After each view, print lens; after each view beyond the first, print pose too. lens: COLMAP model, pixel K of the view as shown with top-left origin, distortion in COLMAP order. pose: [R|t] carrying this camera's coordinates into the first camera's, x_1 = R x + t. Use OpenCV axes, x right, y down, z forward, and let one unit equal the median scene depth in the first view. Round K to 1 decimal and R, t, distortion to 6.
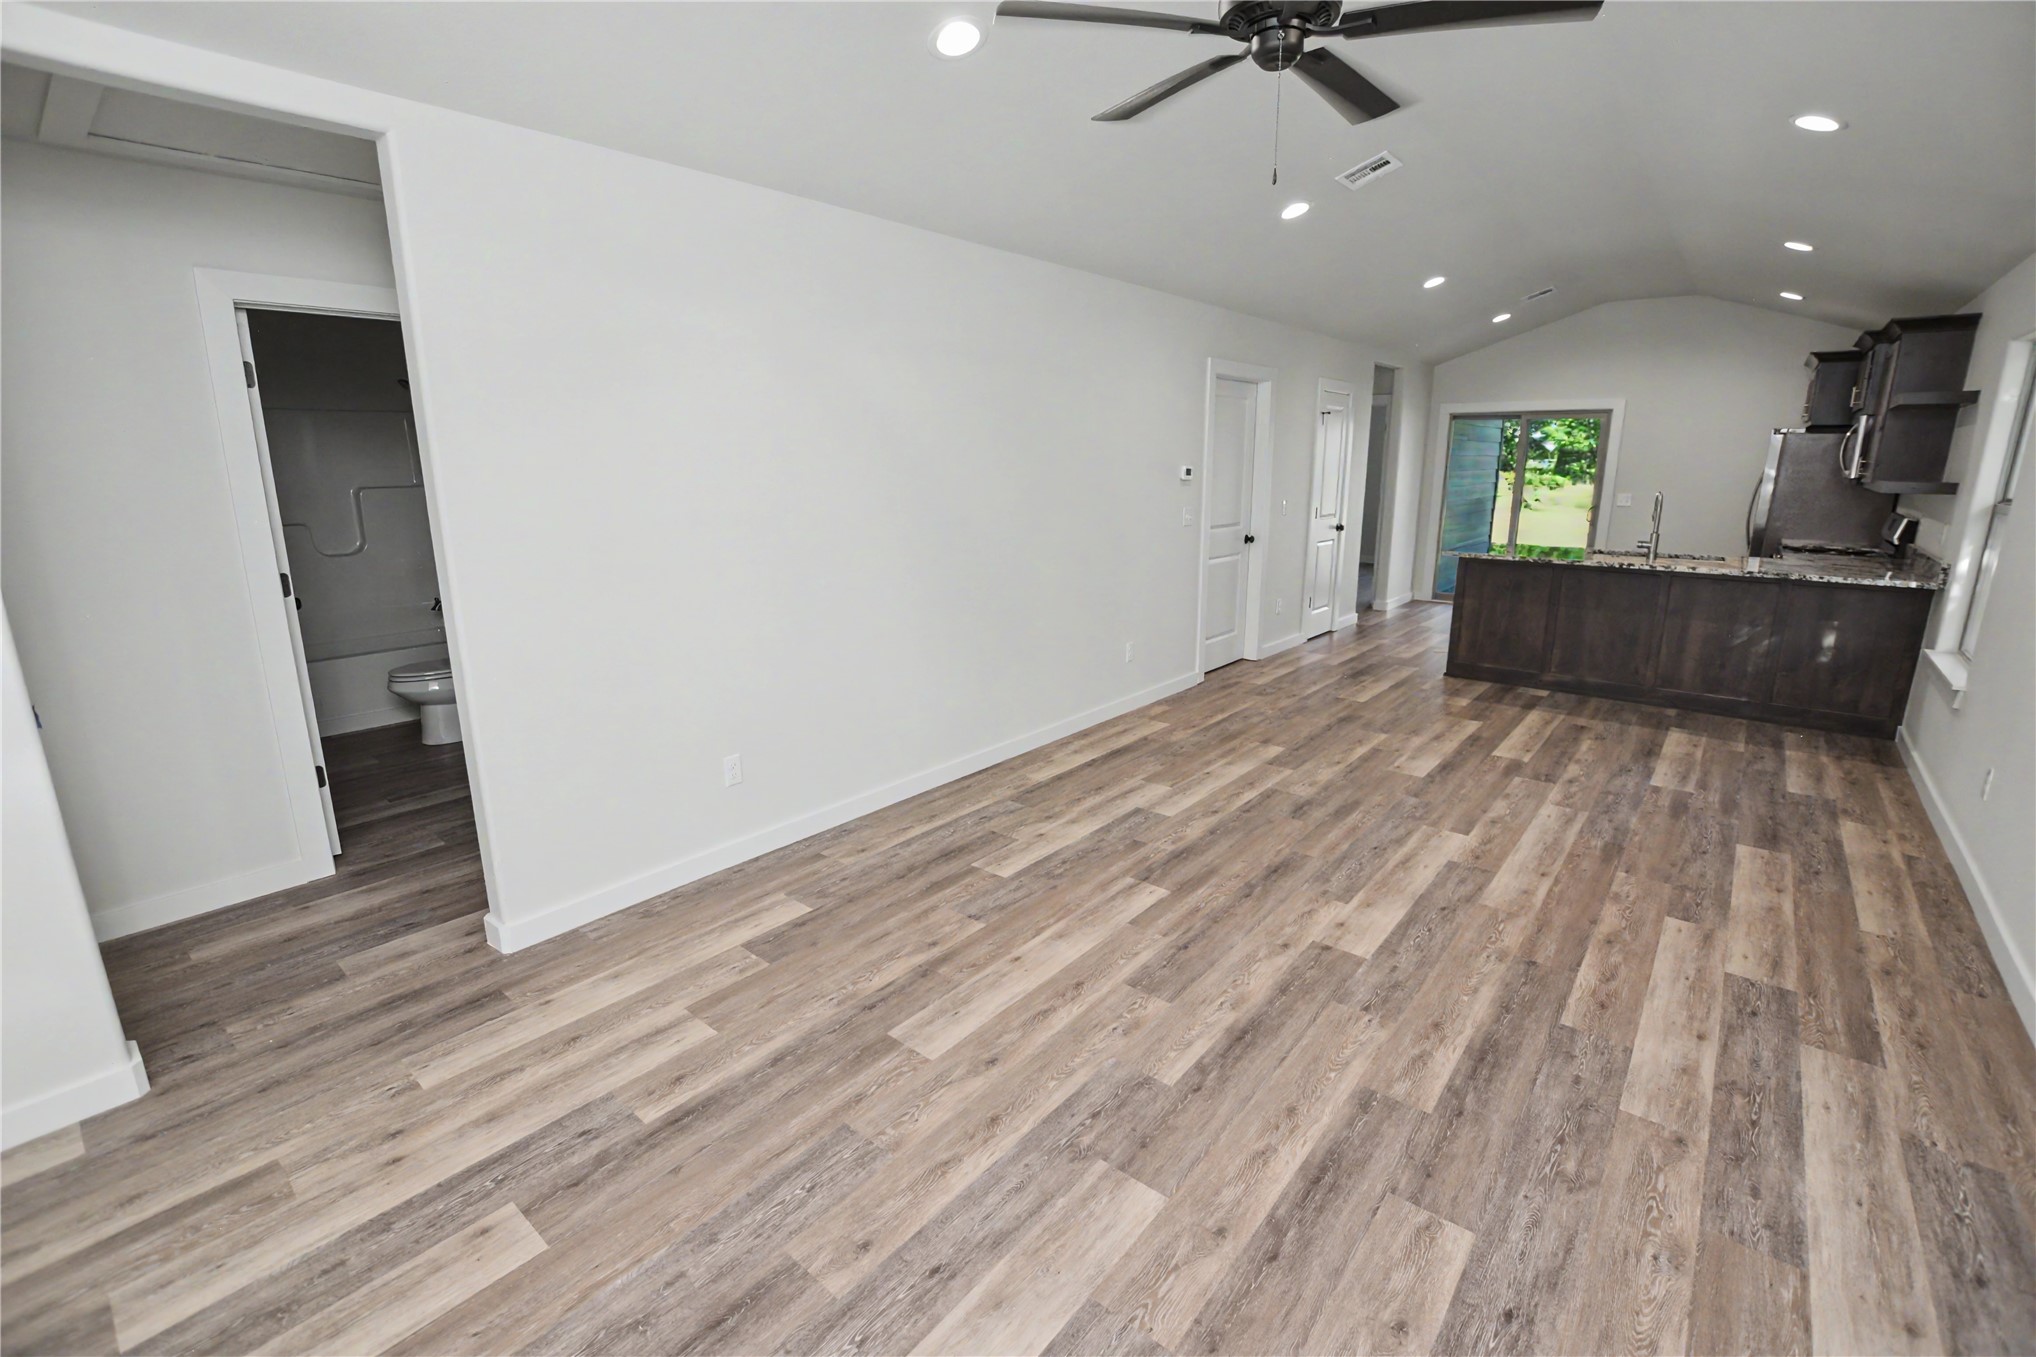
lens RADIAL K [[891.7, 0, 1028.9], [0, 891.7, 673.7], [0, 0, 1]] dist [-0.032090, 0.002655]
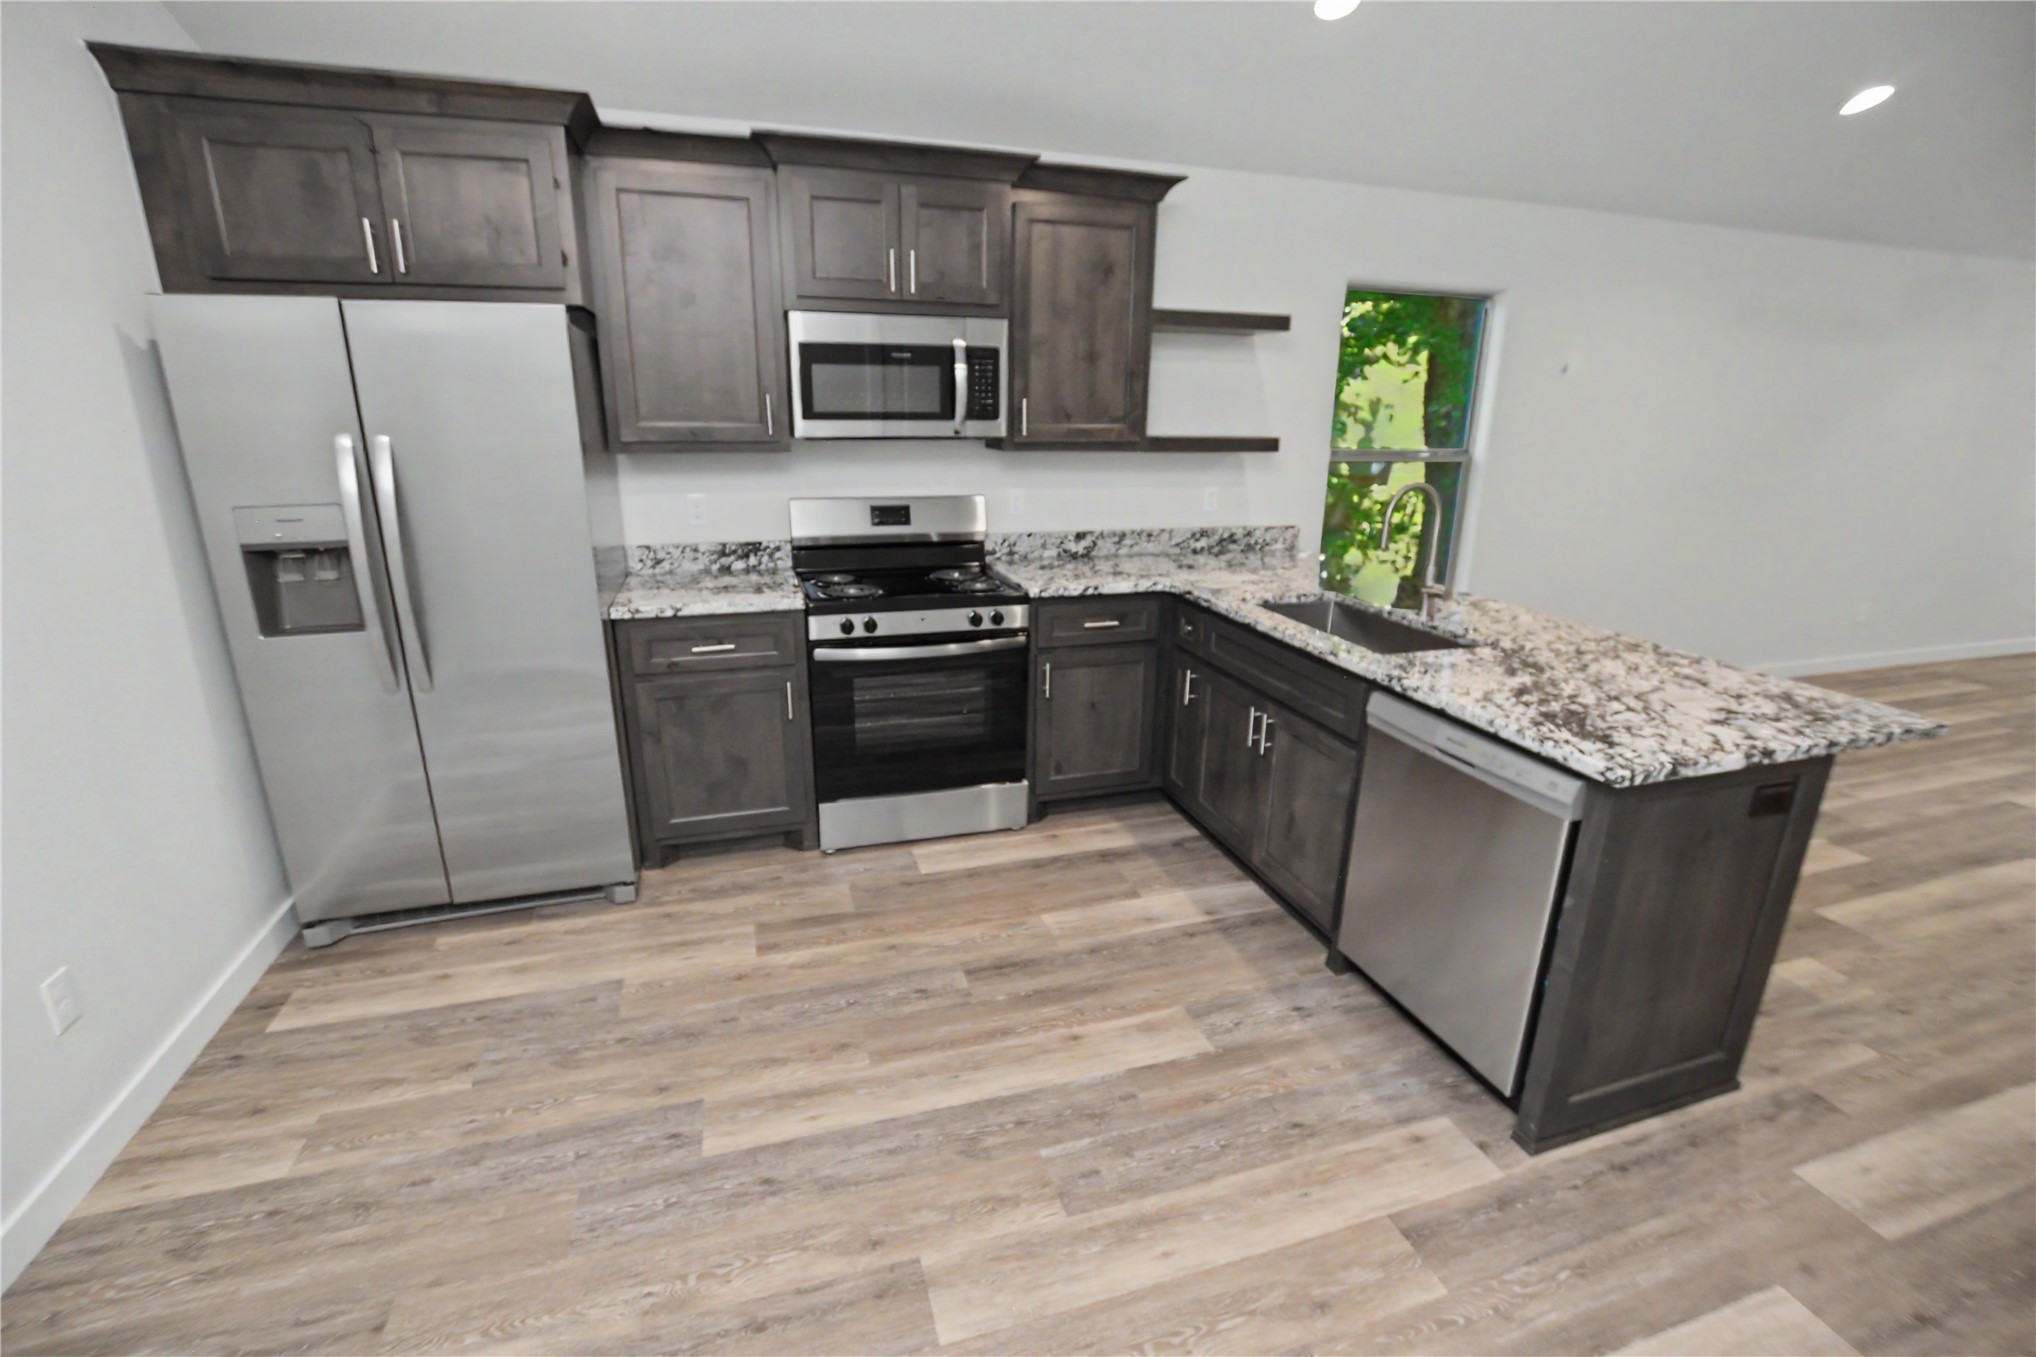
lens RADIAL K [[891.7, 0, 1014.7], [0, 891.7, 675.8], [0, 0, 1]] dist [-0.032090, 0.002655]
pose [[-0.831915, -0.162109, 0.530696, 1.022523], [0.121685, 0.879802, 0.459500, -0.579014], [-0.541397, 0.446843, -0.712194, 2.438882]]
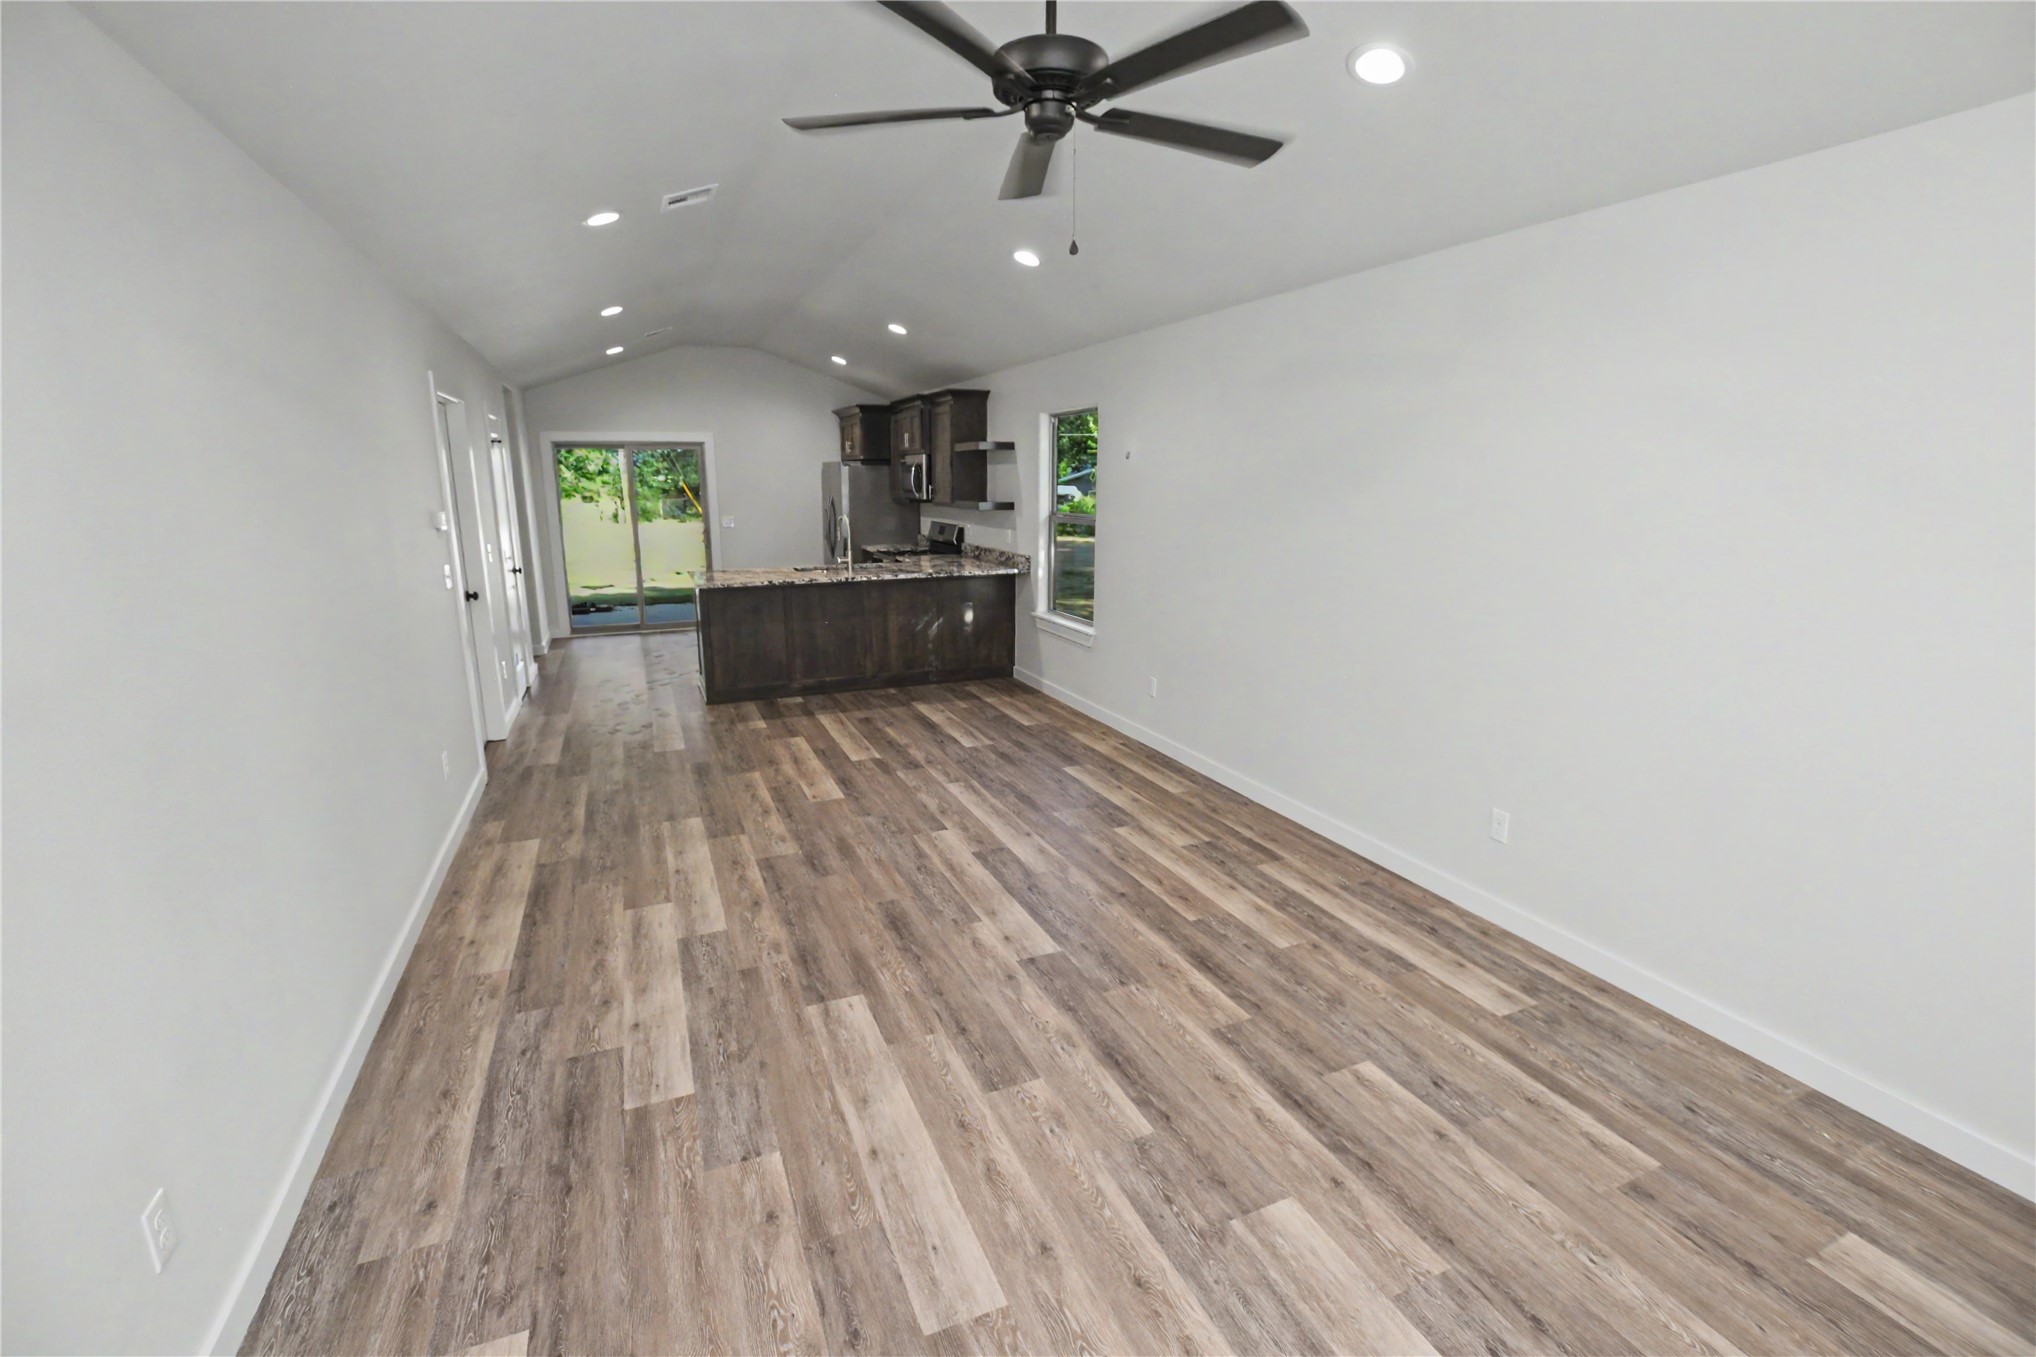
lens RADIAL K [[891.7, 0, 1011.4], [0, 891.7, 671.6], [0, 0, 1]] dist [-0.032090, 0.002655]
pose [[0.465051, -0.187534, 0.865193, -0.448676], [0.208593, 0.973001, 0.098780, -0.117727], [-0.860358, 0.134535, 0.491613, 0.369835]]
